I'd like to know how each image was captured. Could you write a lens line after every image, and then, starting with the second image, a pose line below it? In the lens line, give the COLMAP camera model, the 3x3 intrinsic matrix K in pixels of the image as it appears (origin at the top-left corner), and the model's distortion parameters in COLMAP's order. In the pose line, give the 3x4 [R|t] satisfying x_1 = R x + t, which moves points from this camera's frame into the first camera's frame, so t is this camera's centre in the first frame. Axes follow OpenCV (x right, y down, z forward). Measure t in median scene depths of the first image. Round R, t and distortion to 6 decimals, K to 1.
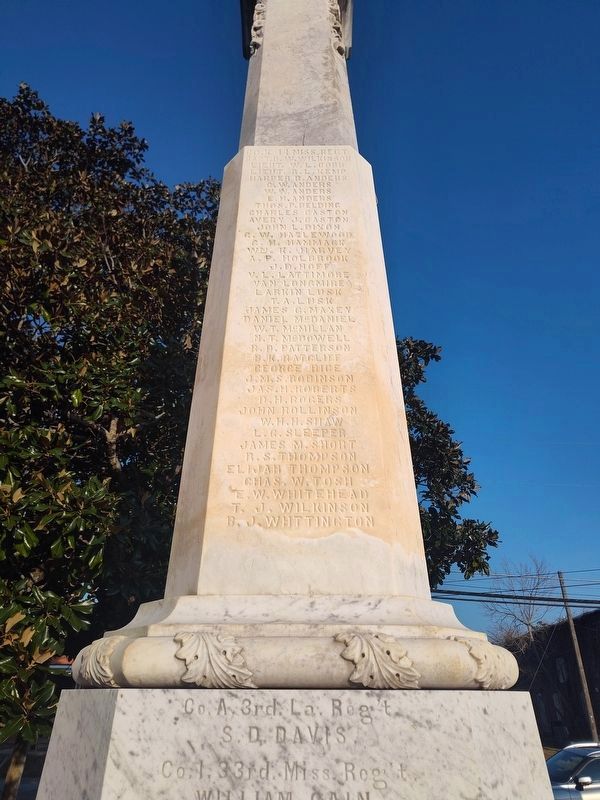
lens RADIAL K [[547.5, 0, 305.3], [0, 547.5, 399.5], [0, 0, 1]] dist [0.052483, -0.061798]
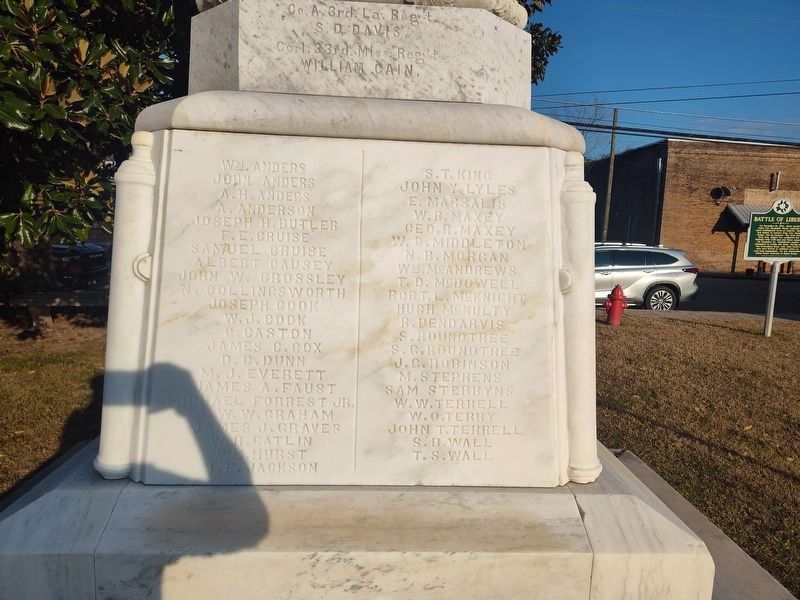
lens RADIAL K [[547.5, 0, 405.4], [0, 547.5, 306.3], [0, 0, 1]] dist [0.052483, -0.061798]
pose [[0.997022, 0.023641, 0.073402, -0.003355], [-0.062796, 0.801376, 0.594856, 0.295892], [-0.044760, -0.597694, 0.800474, -0.599905]]
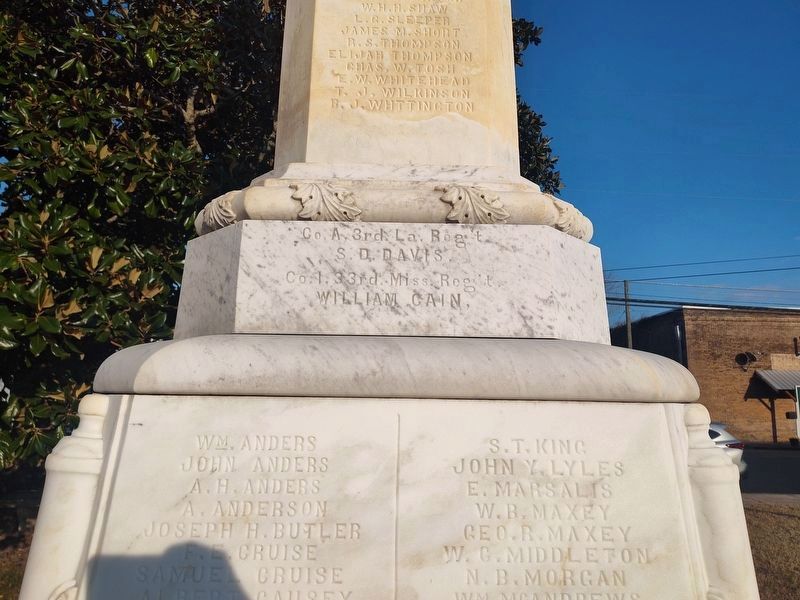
lens RADIAL K [[551.4, 0, 400.0], [0, 551.4, 300.0], [0, 0, 1]] dist [0.045471, -0.075256]
pose [[0.999375, 0.021639, 0.027958, -0.045022], [-0.029503, 0.946197, 0.322244, 0.304366], [-0.019481, -0.322868, 0.946244, -0.128772]]
